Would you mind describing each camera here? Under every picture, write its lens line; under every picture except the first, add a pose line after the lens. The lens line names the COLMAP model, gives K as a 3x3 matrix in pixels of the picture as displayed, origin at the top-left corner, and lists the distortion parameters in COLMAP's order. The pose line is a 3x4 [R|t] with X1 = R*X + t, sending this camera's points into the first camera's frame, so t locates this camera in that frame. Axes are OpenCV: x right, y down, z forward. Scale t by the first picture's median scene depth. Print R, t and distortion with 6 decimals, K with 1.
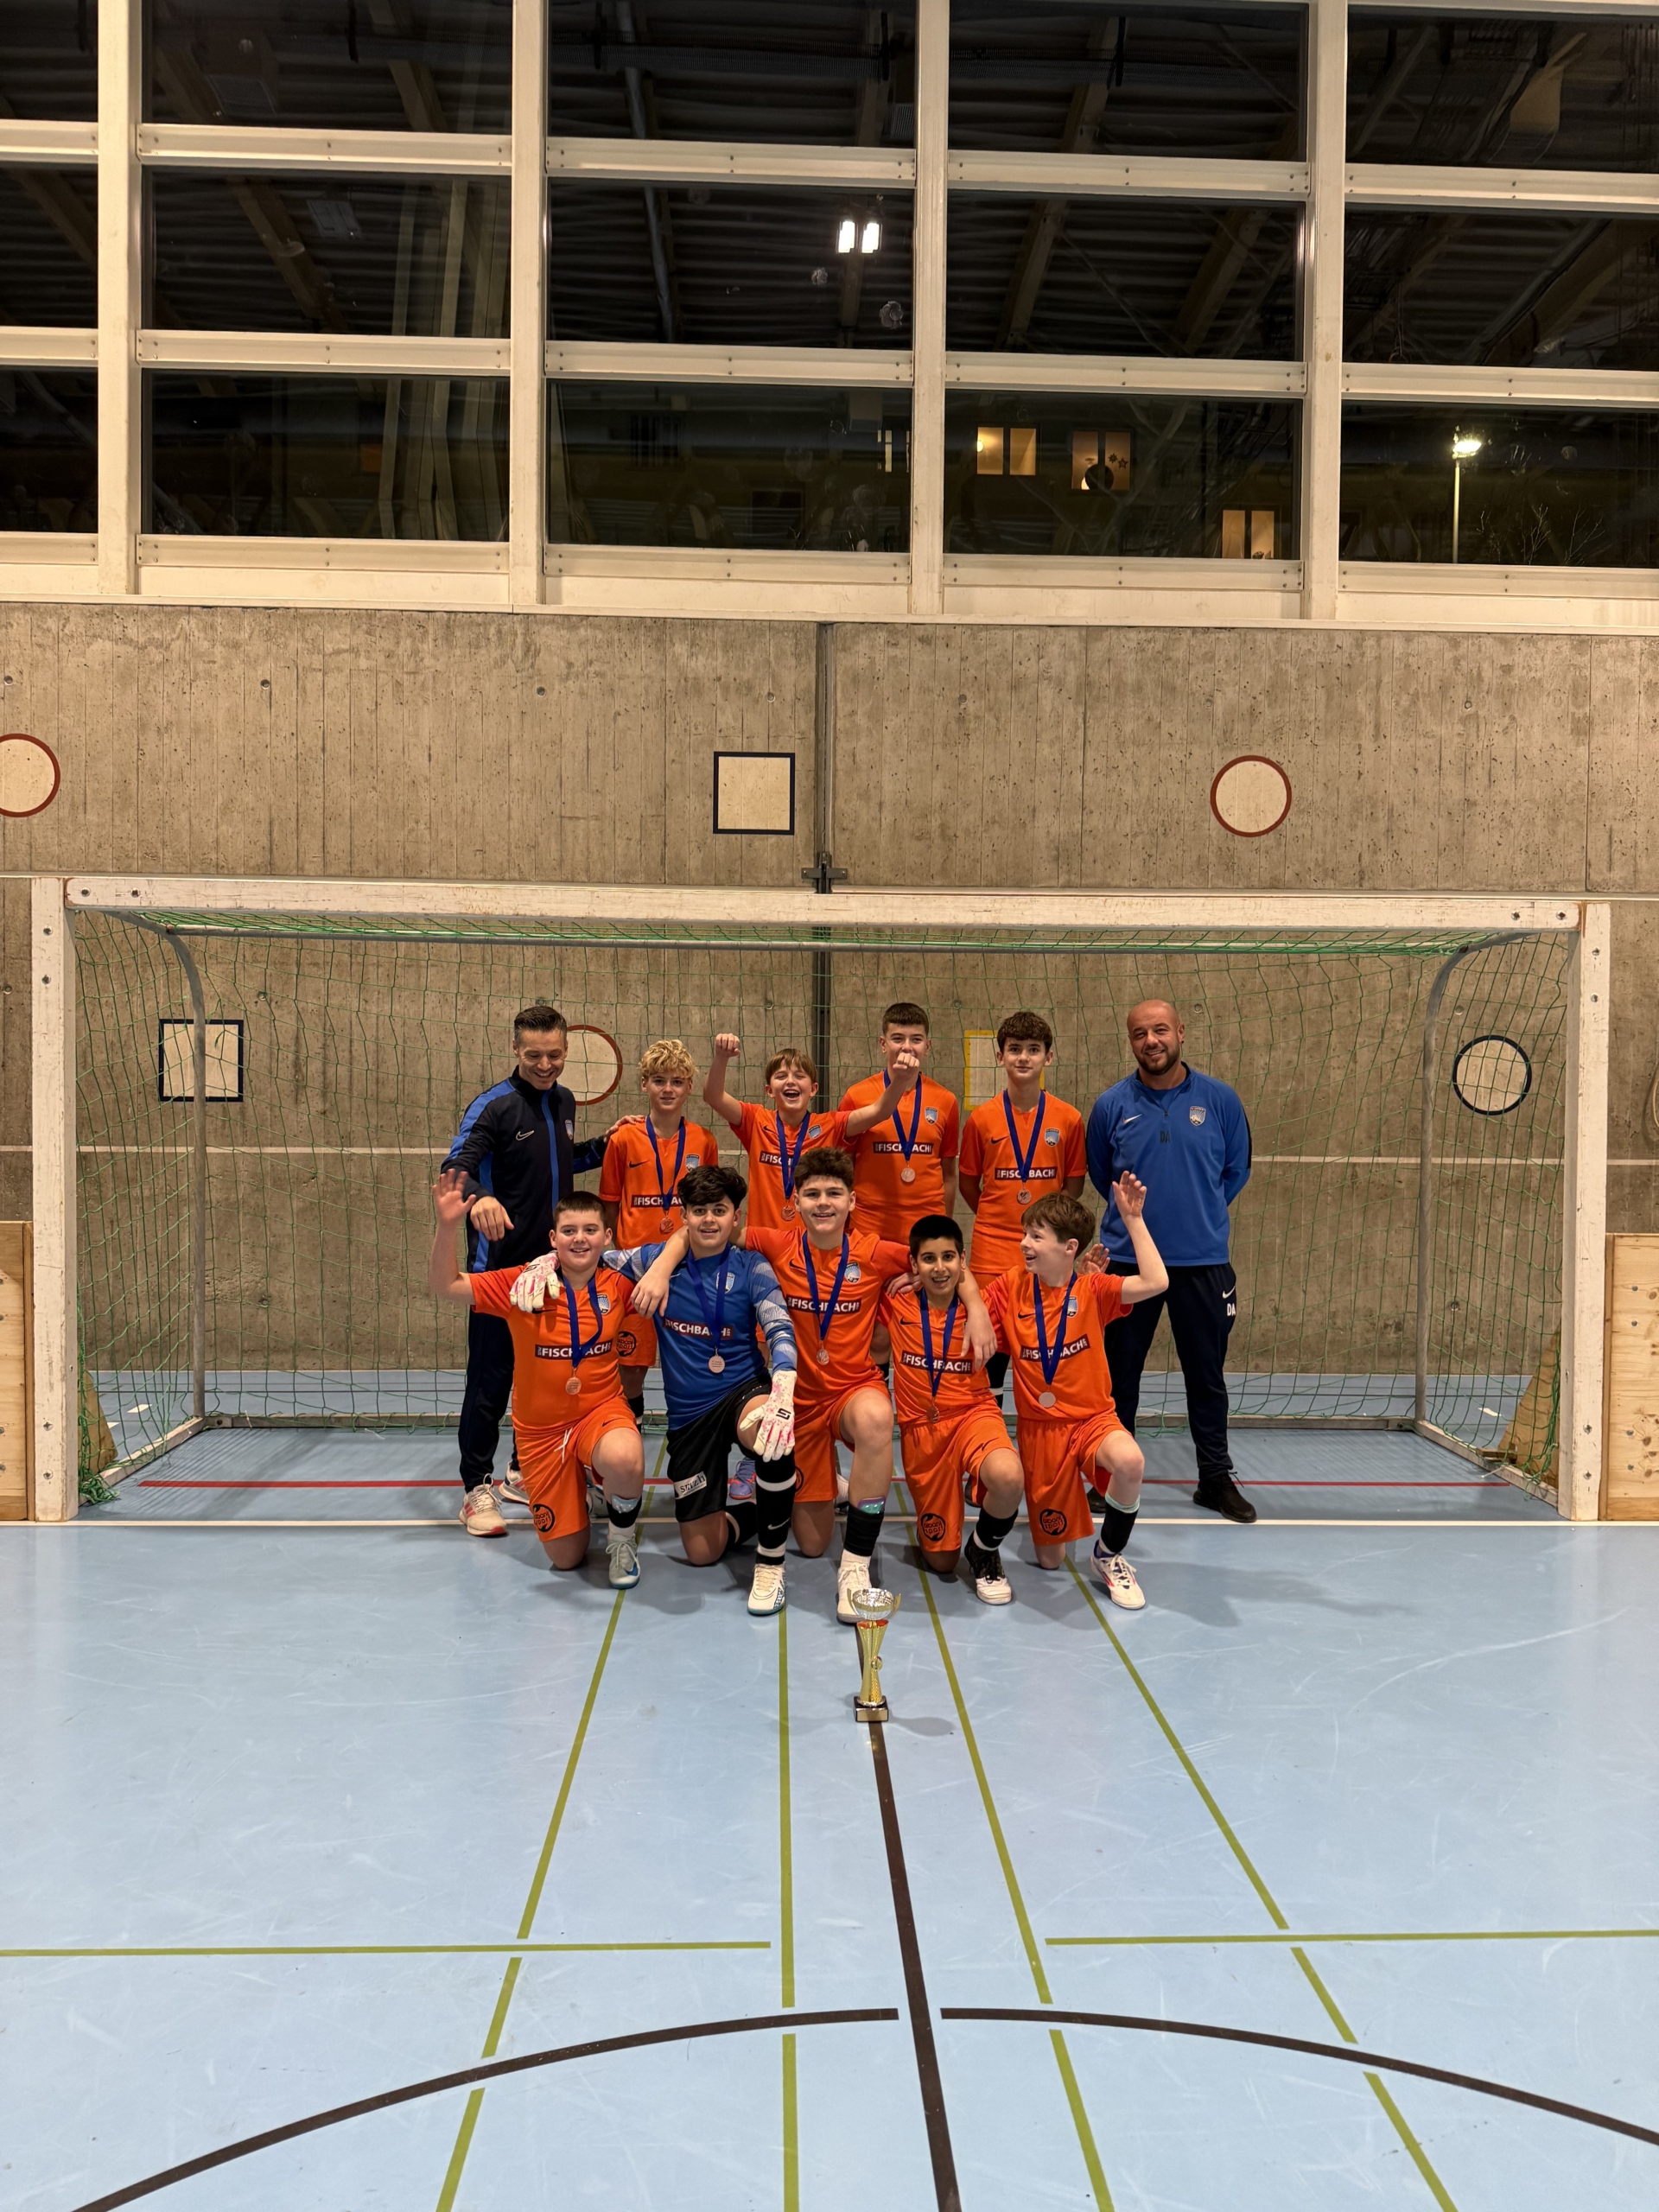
lens RADIAL K [[1547.9, 0, 834.5], [0, 1547.9, 1107.7], [0, 0, 1]] dist [0.084800, -0.108563]
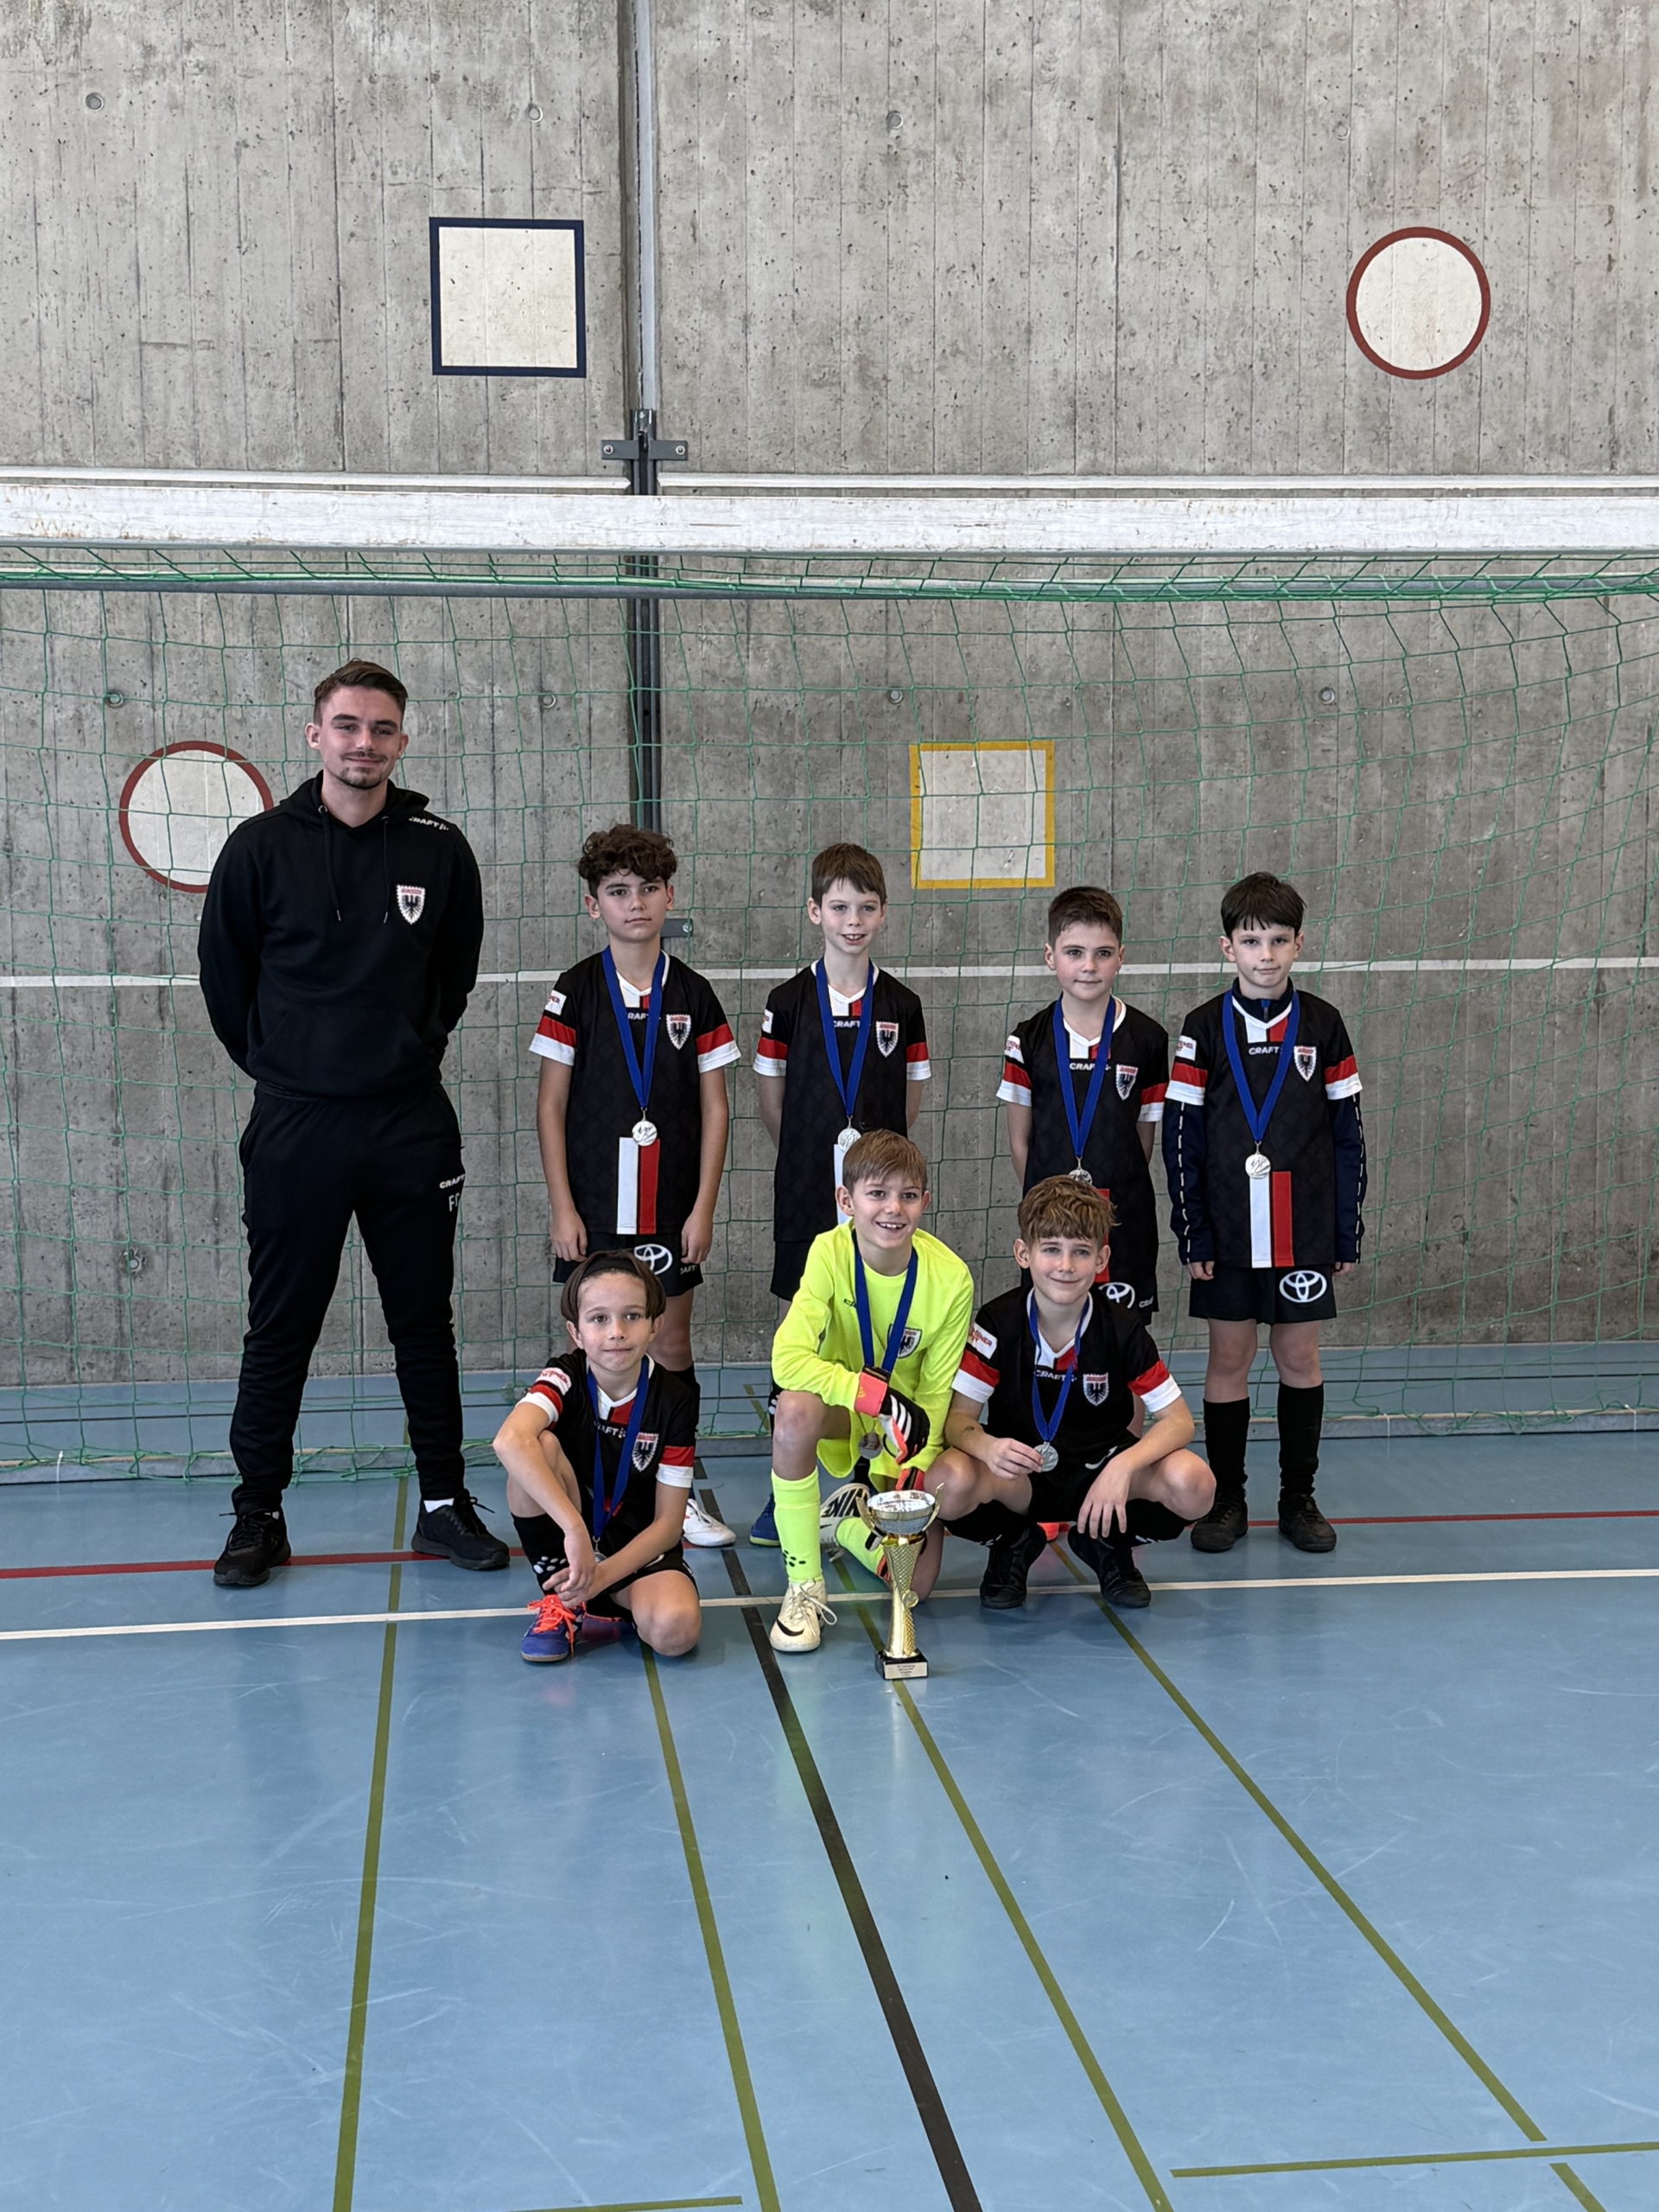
lens RADIAL K [[3040.9, 0, 855.3], [0, 3040.9, 1095.4], [0, 0, 1]] dist [0.089428, 0.000000]
pose [[0.995669, -0.025242, 0.089477, -0.033944], [0.019387, 0.997650, 0.065714, 0.003552], [-0.090925, -0.063694, 0.993819, -0.072451]]
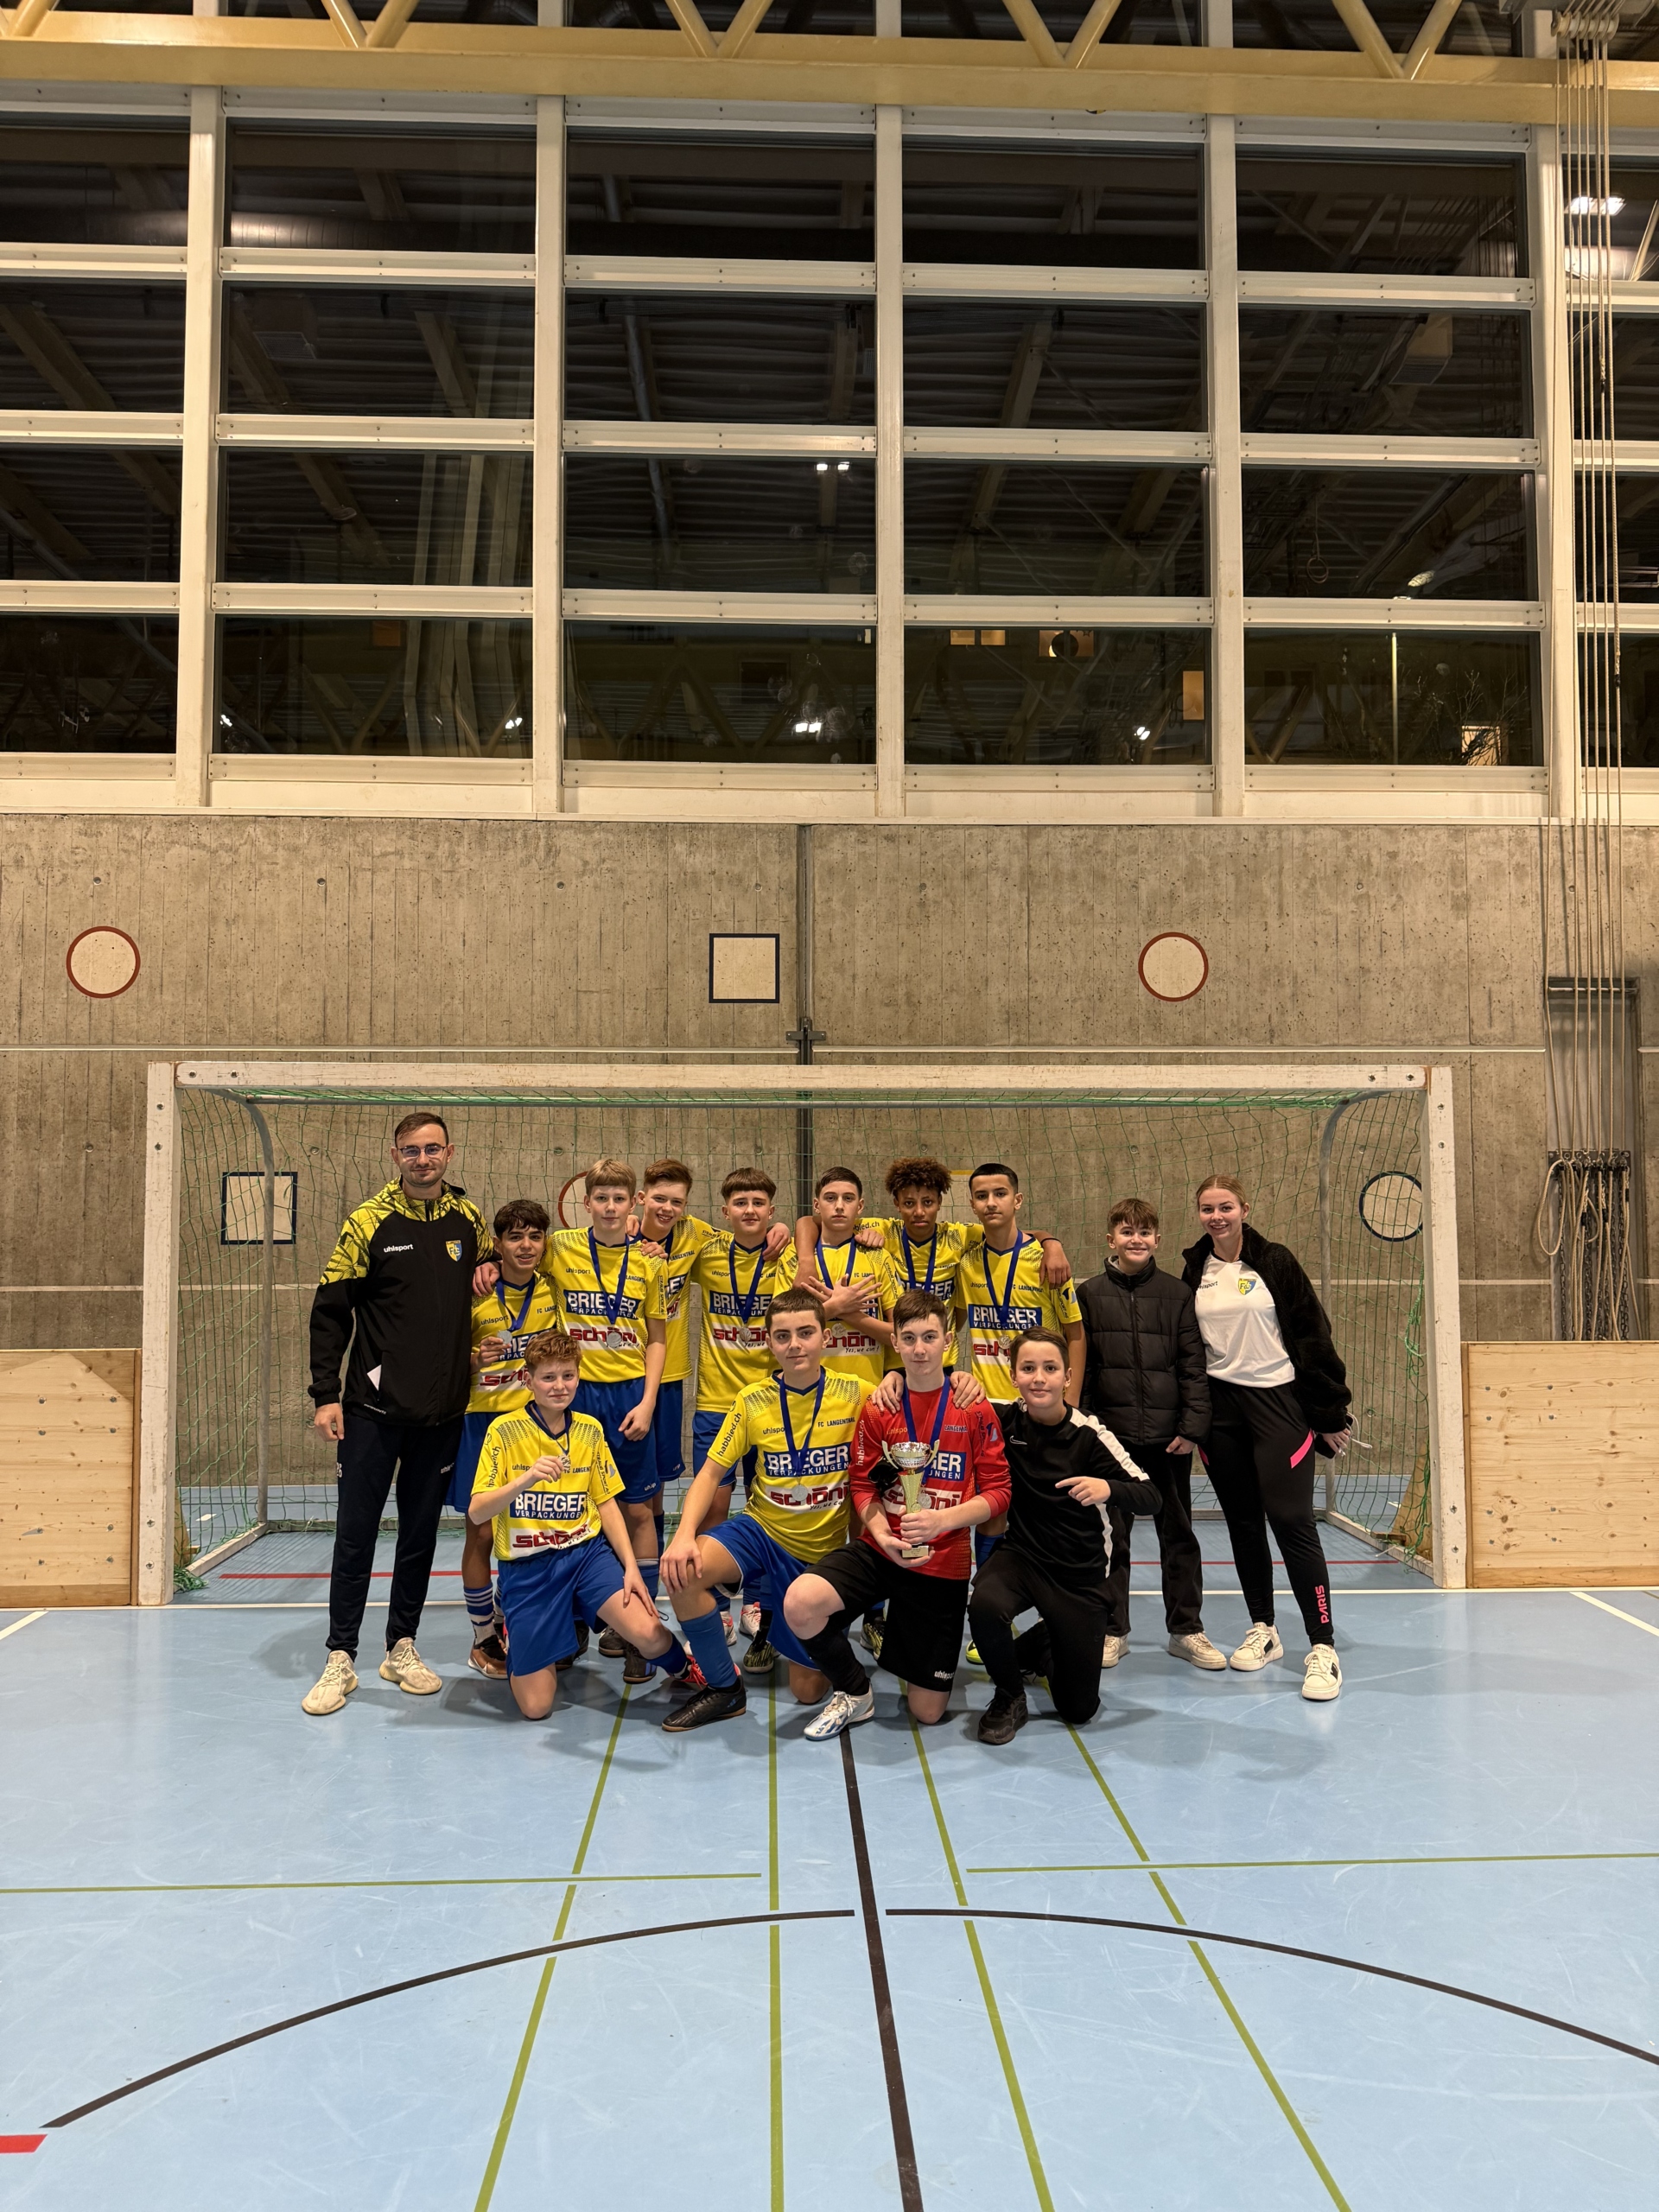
lens RADIAL K [[1547.9, 0, 836.9], [0, 1547.9, 1112.9], [0, 0, 1]] dist [0.084800, -0.108563]
pose [[0.999901, -0.012509, 0.006365, 0.008449], [0.012973, 0.996793, -0.078967, -0.003754], [-0.005357, 0.079042, 0.996857, -0.140571]]
